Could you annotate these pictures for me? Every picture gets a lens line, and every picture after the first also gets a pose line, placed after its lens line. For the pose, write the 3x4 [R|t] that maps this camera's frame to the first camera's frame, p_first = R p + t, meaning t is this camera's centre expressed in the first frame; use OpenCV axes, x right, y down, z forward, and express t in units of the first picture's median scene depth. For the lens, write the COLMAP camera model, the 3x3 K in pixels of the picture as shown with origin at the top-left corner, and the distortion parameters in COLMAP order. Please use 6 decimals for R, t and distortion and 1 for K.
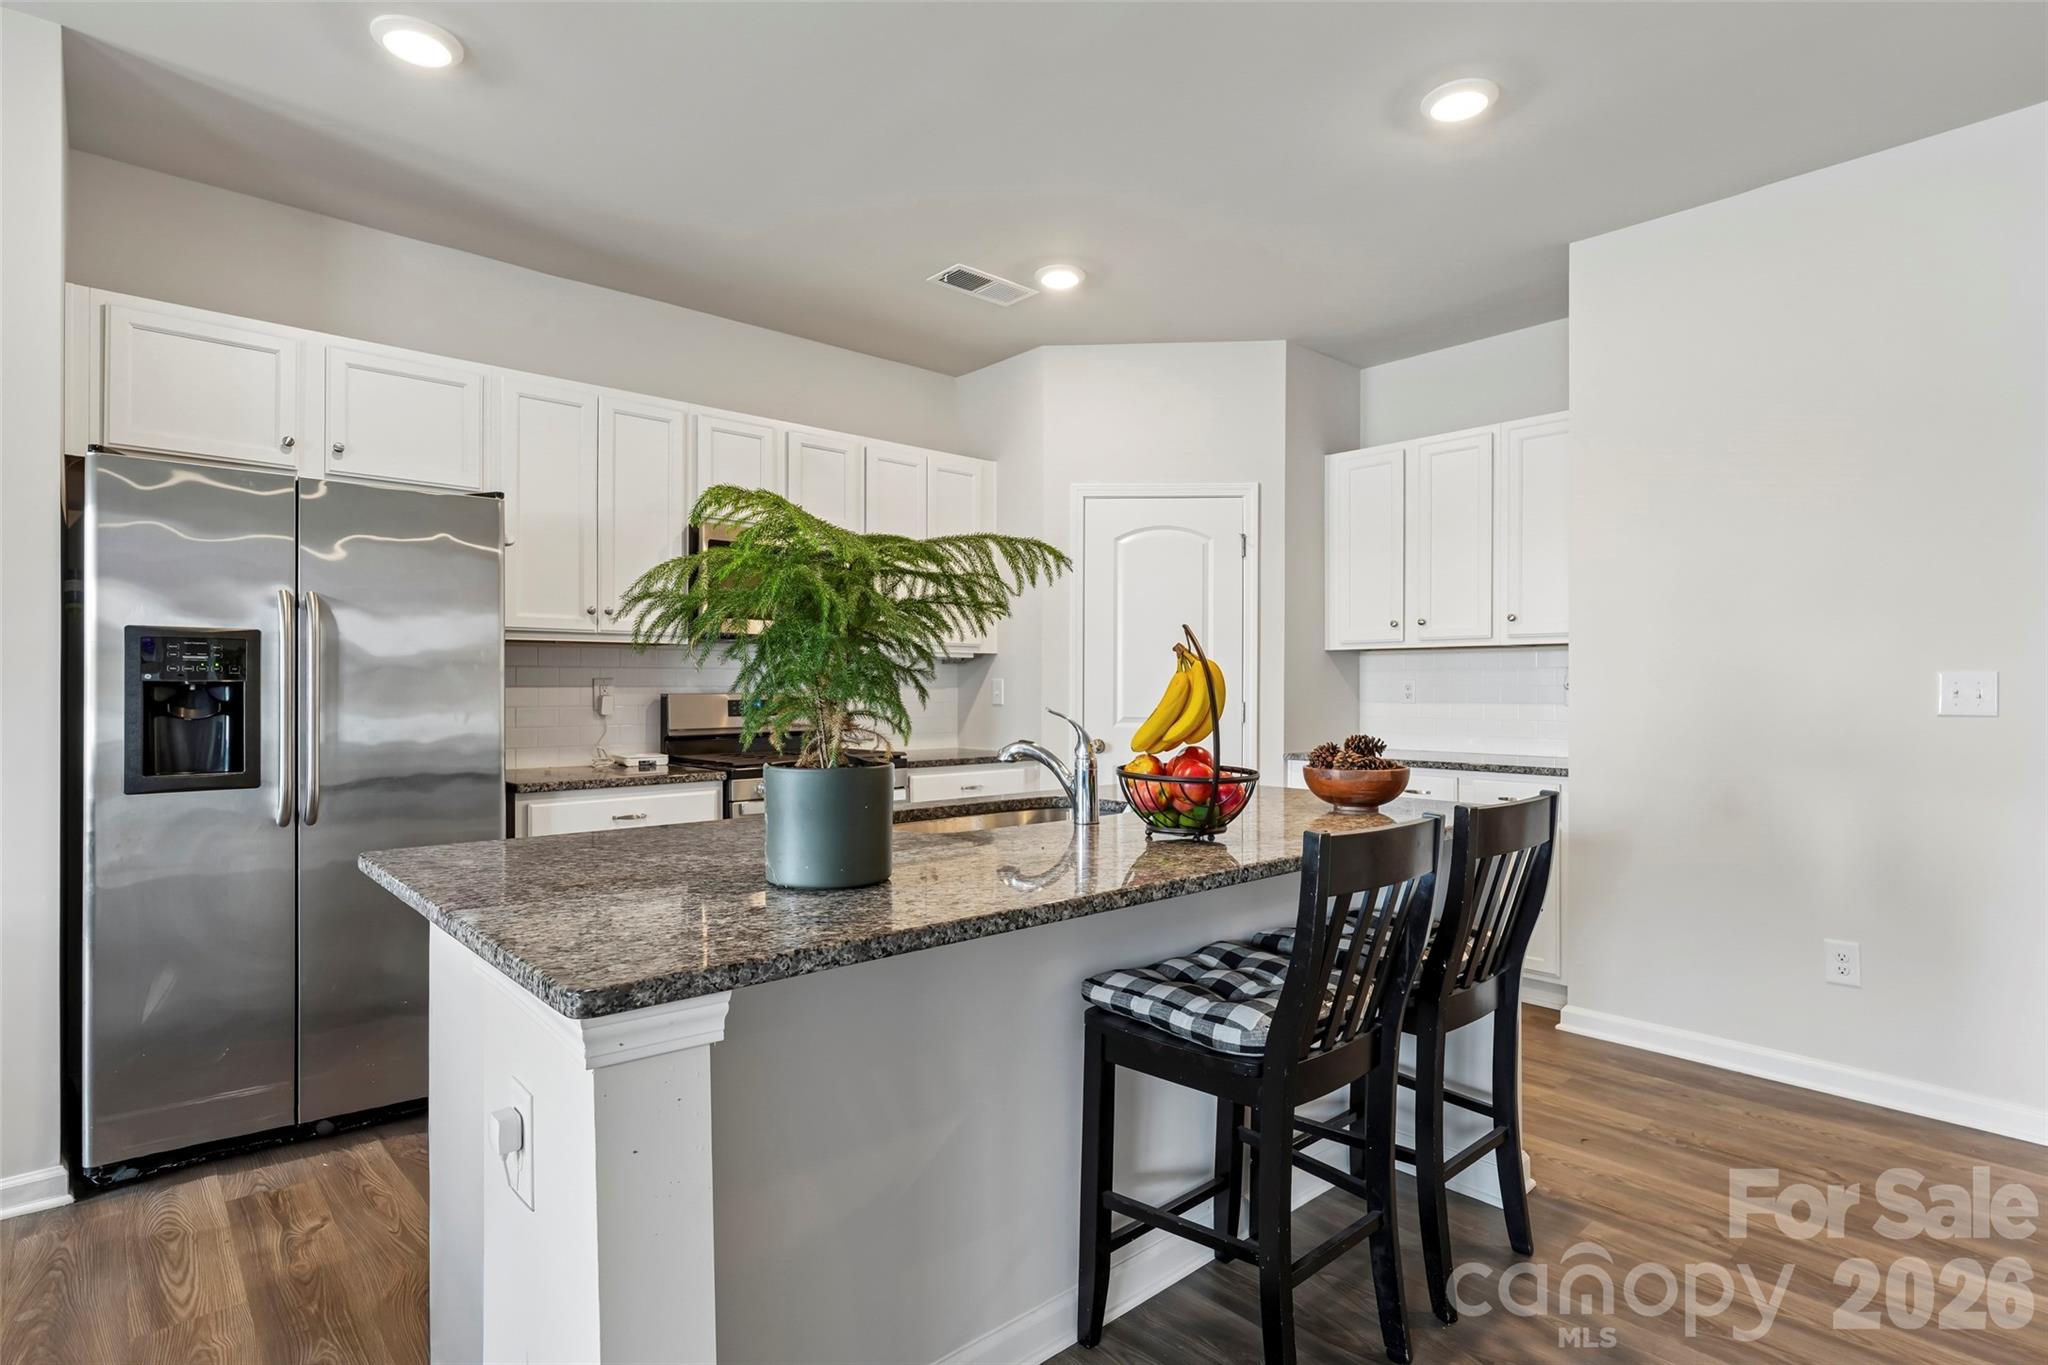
lens RADIAL K [[1035.0, 0, 1026.1], [0, 1035.0, 699.2], [0, 0, 1]] dist [-0.001499, -0.000082]
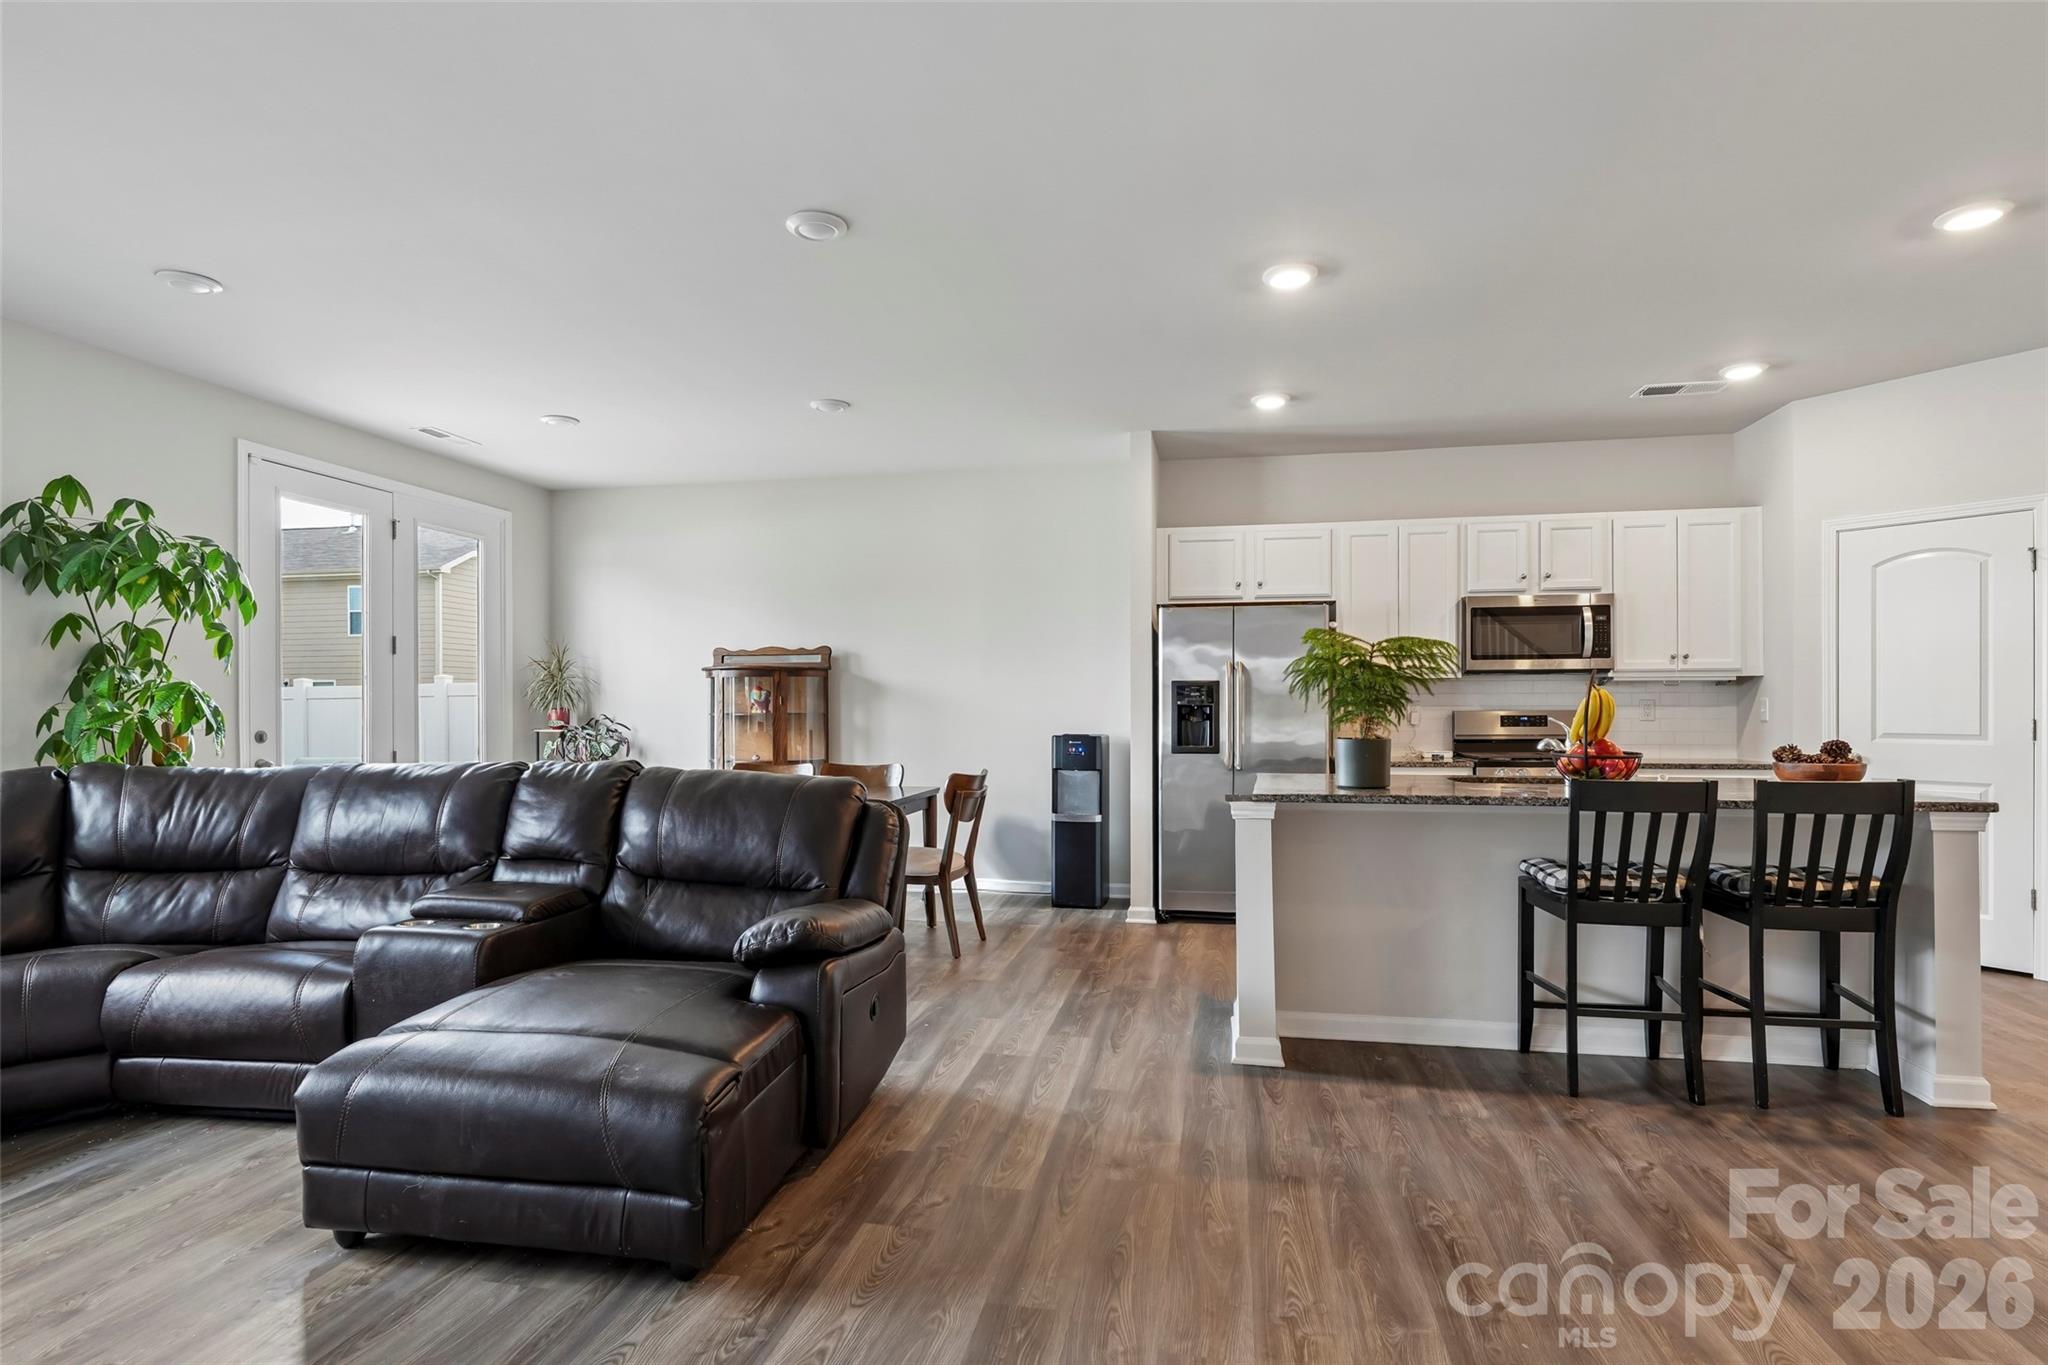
lens RADIAL K [[1039.7, 0, 1009.6], [0, 1039.7, 710.4], [0, 0, 1]] dist [-0.000166, 0.000212]
pose [[0.596562, -0.001453, -0.802566, 0.546091], [-0.005205, 0.999970, -0.005679, 0.007362], [0.802550, 0.007565, 0.596537, -0.473058]]
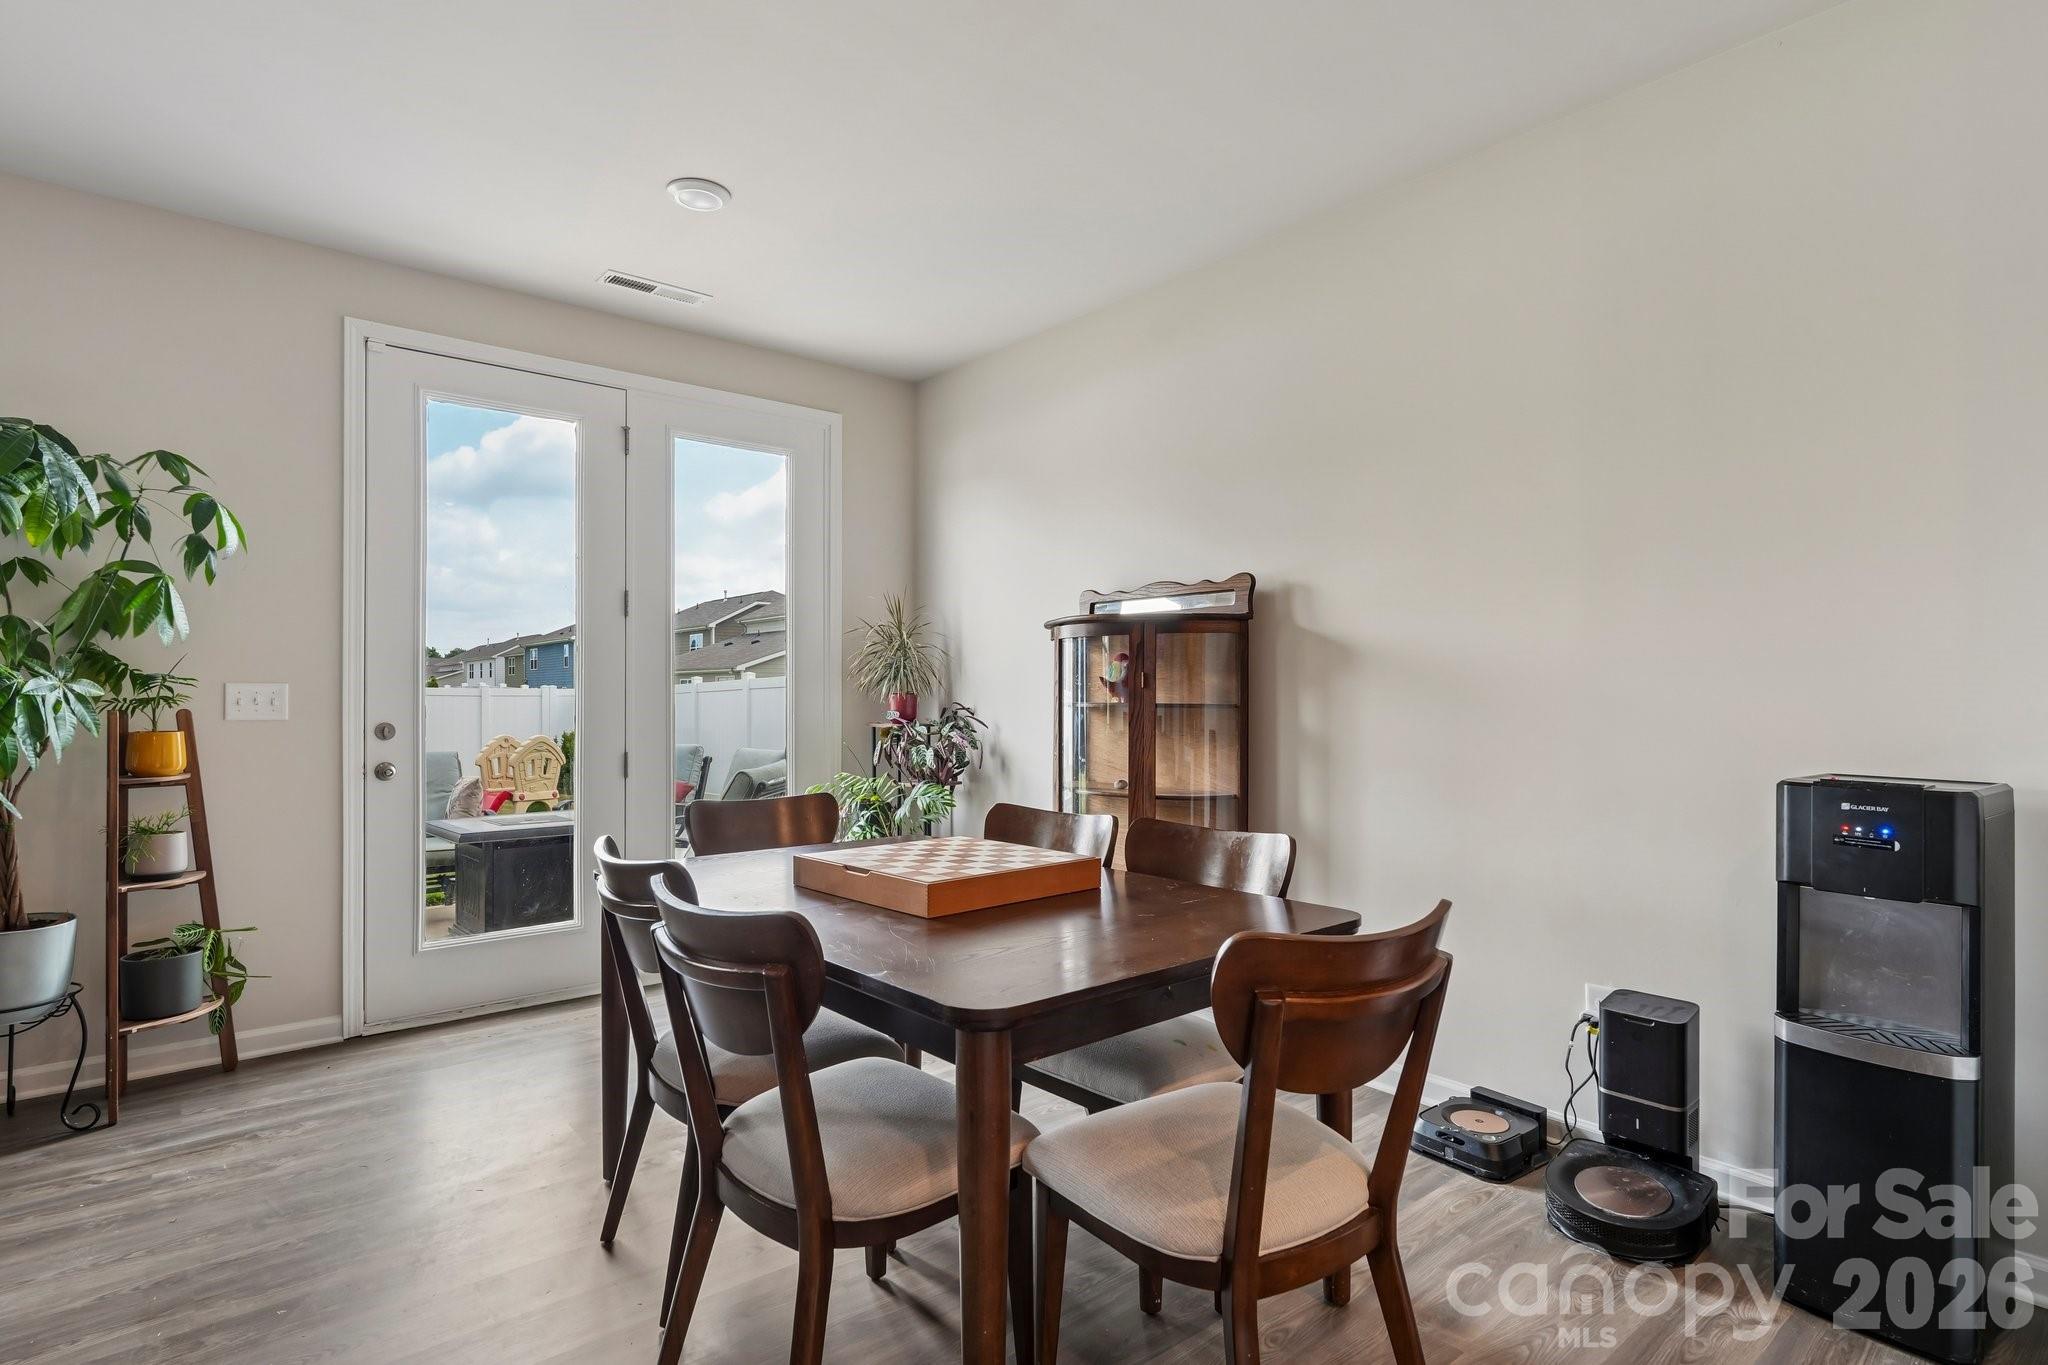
lens RADIAL K [[1025.6, 0, 1022.6], [0, 1025.6, 688.1], [0, 0, 1]] dist [-0.000103, 0.000031]
pose [[-0.027347, -0.006425, -0.999605, -0.244462], [-0.012508, 0.999903, -0.006084, -0.003573], [0.999548, 0.012336, -0.027425, 0.234142]]
